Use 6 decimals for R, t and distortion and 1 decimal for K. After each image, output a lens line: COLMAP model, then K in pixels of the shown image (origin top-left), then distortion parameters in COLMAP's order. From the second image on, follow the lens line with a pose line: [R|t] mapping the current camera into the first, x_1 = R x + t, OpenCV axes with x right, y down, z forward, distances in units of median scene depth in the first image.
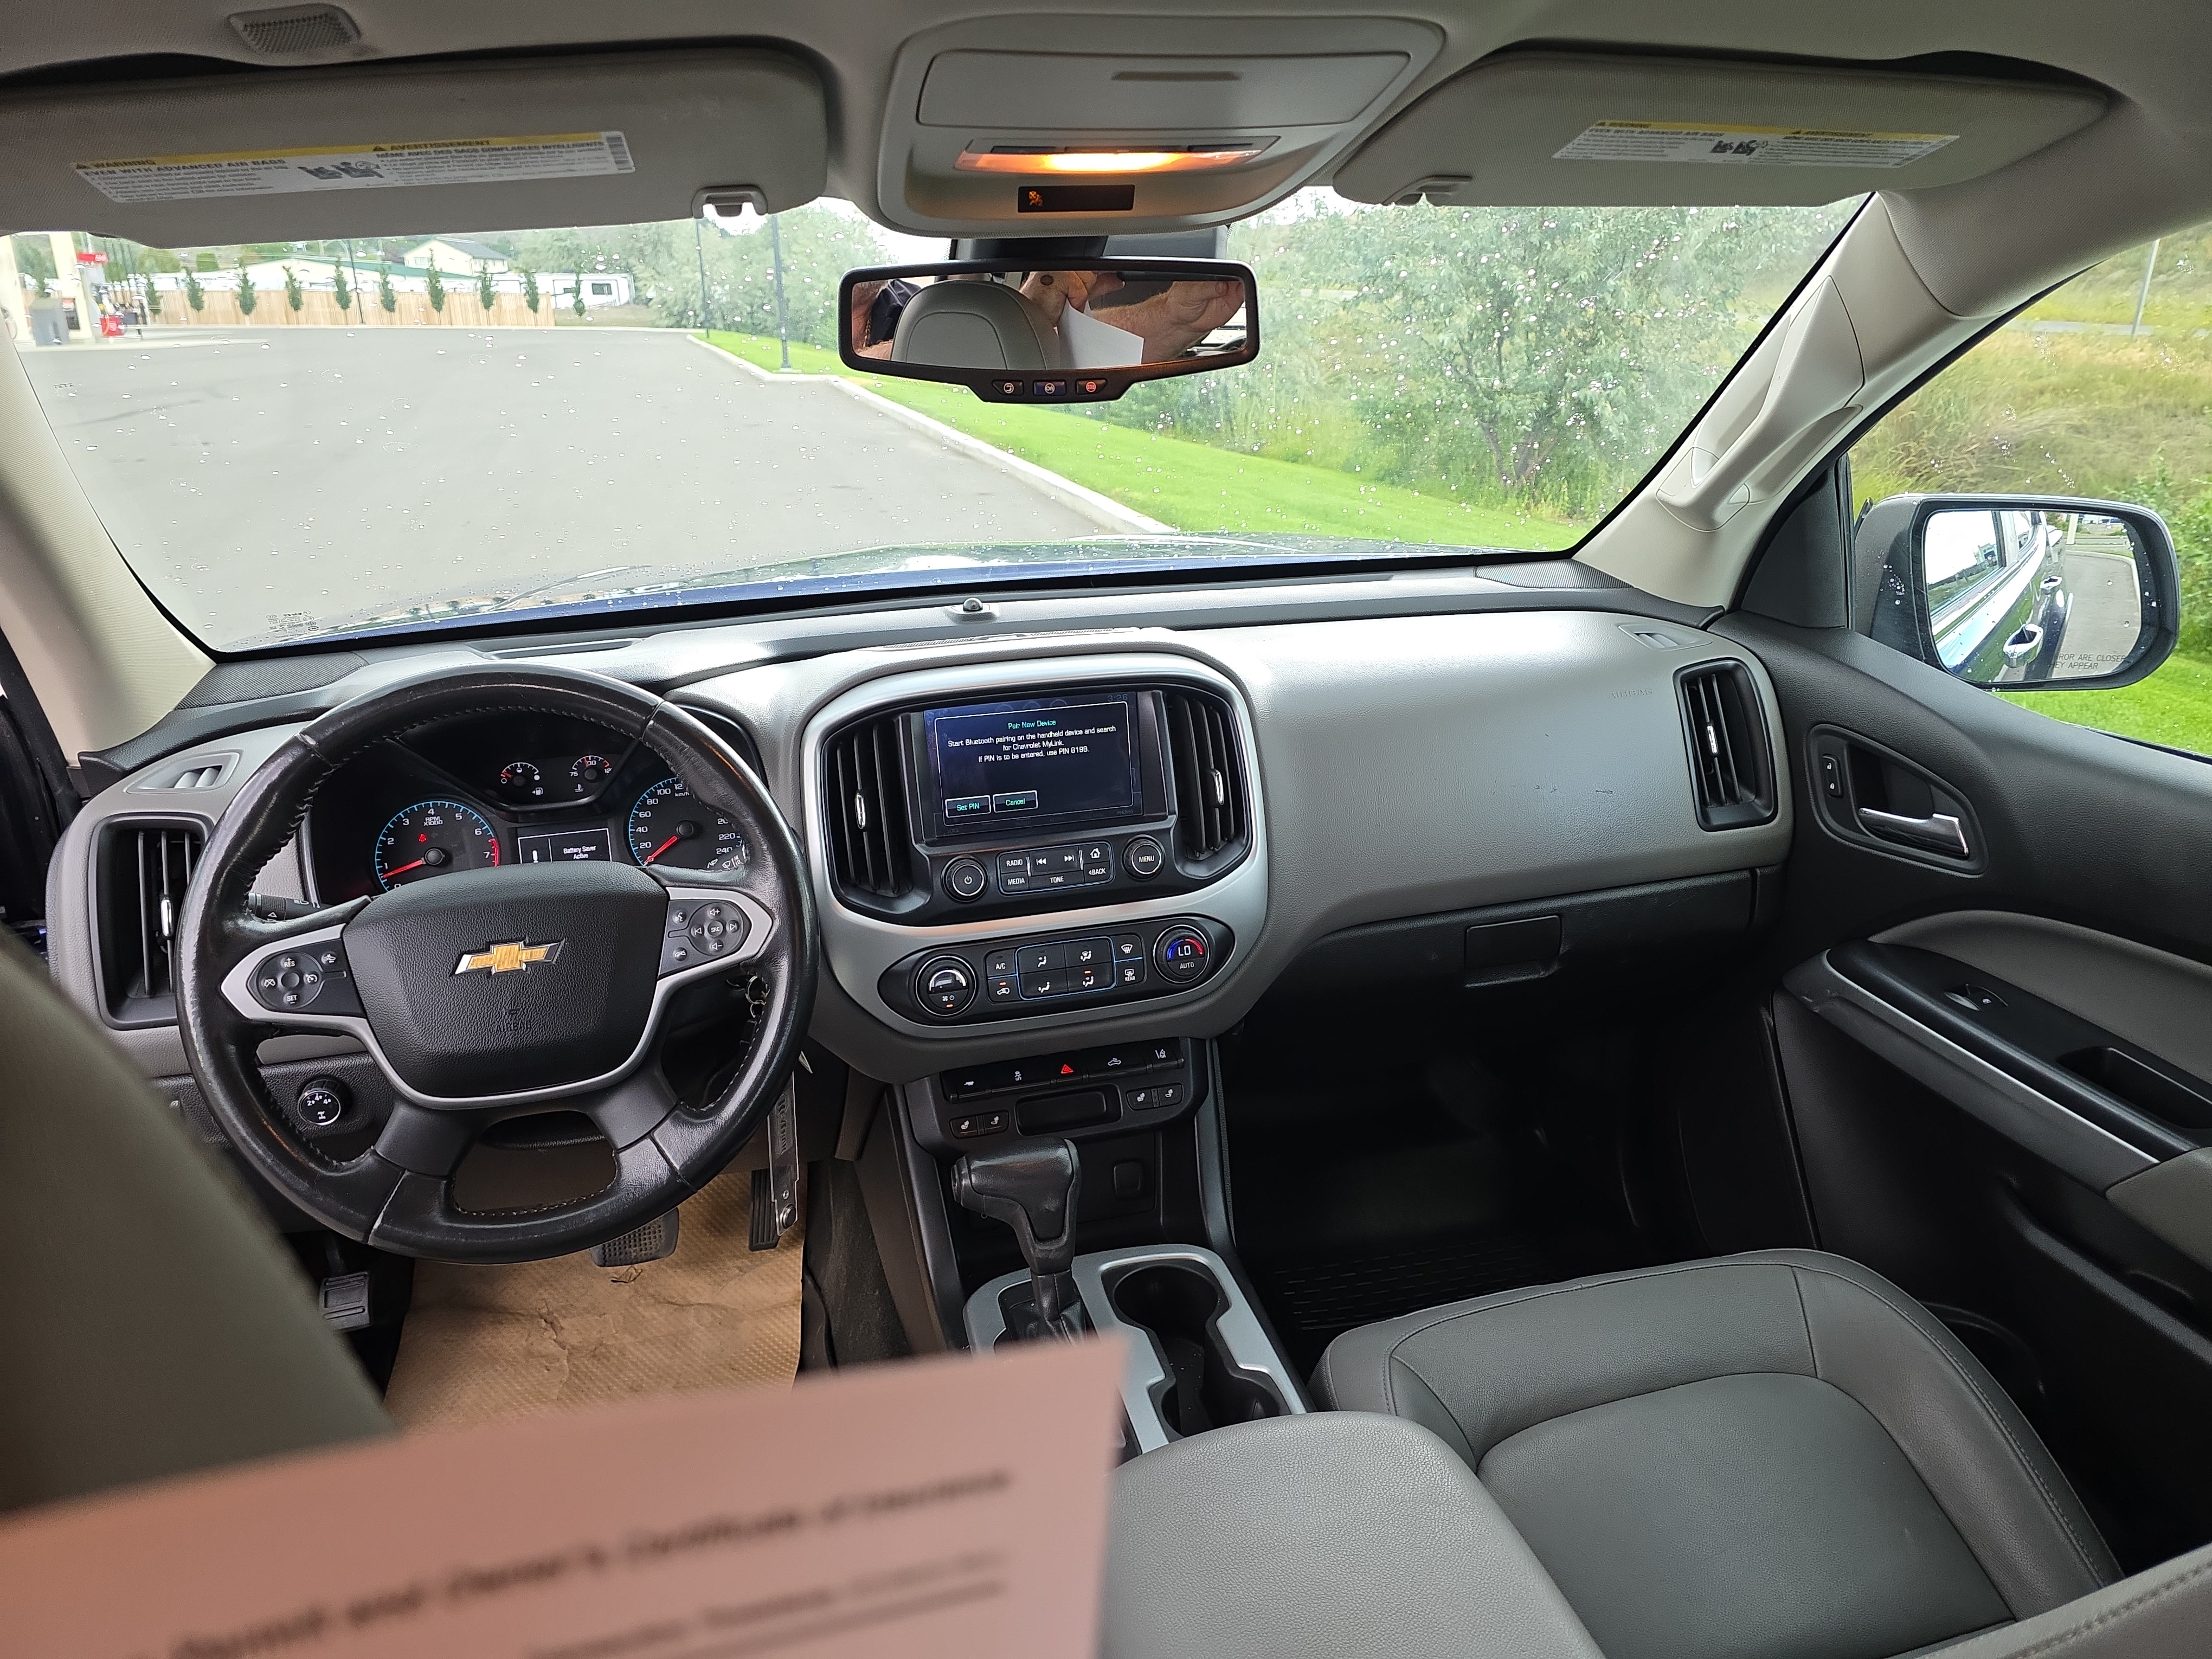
lens RADIAL K [[1495.7, 0, 1115.2], [0, 1495.7, 850.9], [0, 0, 1]] dist [0.088479, -0.088884]
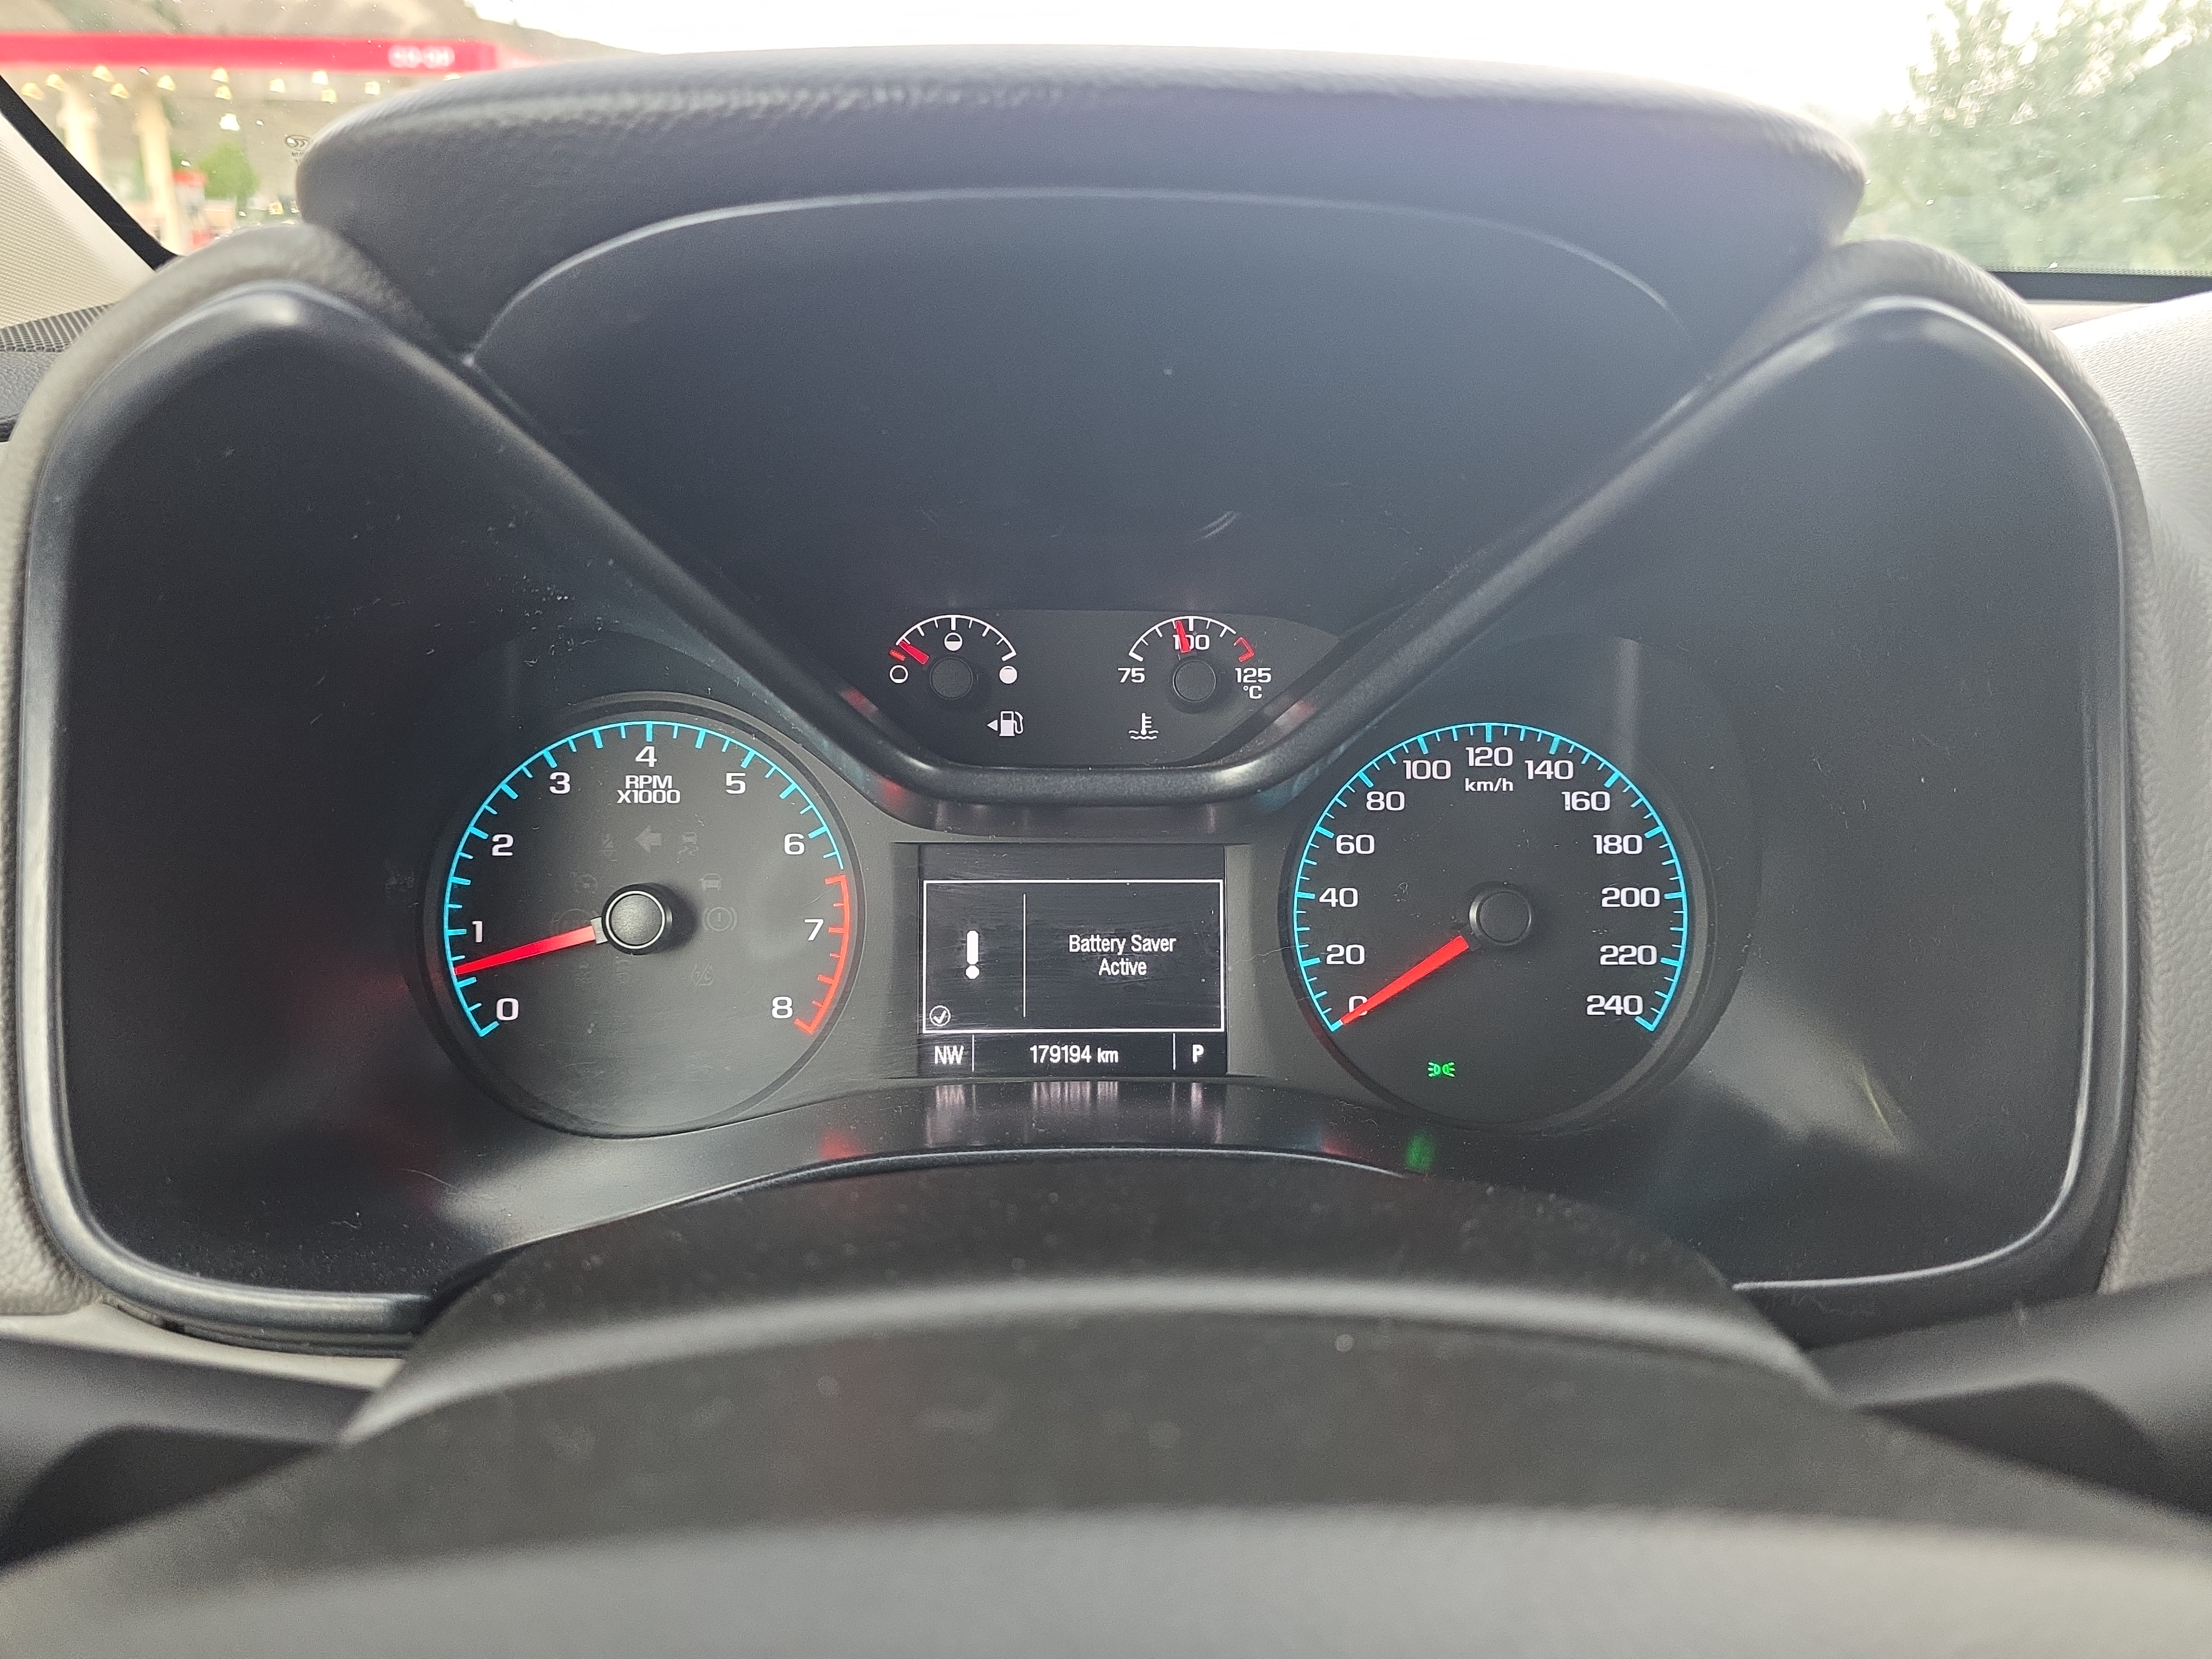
lens RADIAL K [[1515.8, 0, 1096.4], [0, 1515.8, 837.5], [0, 0, 1]] dist [0.055661, -0.066606]
pose [[0.982278, 0.113164, -0.149412, -0.334090], [-0.113854, 0.993490, 0.003958, -0.022216], [0.148887, 0.013123, 0.988767, 0.753684]]
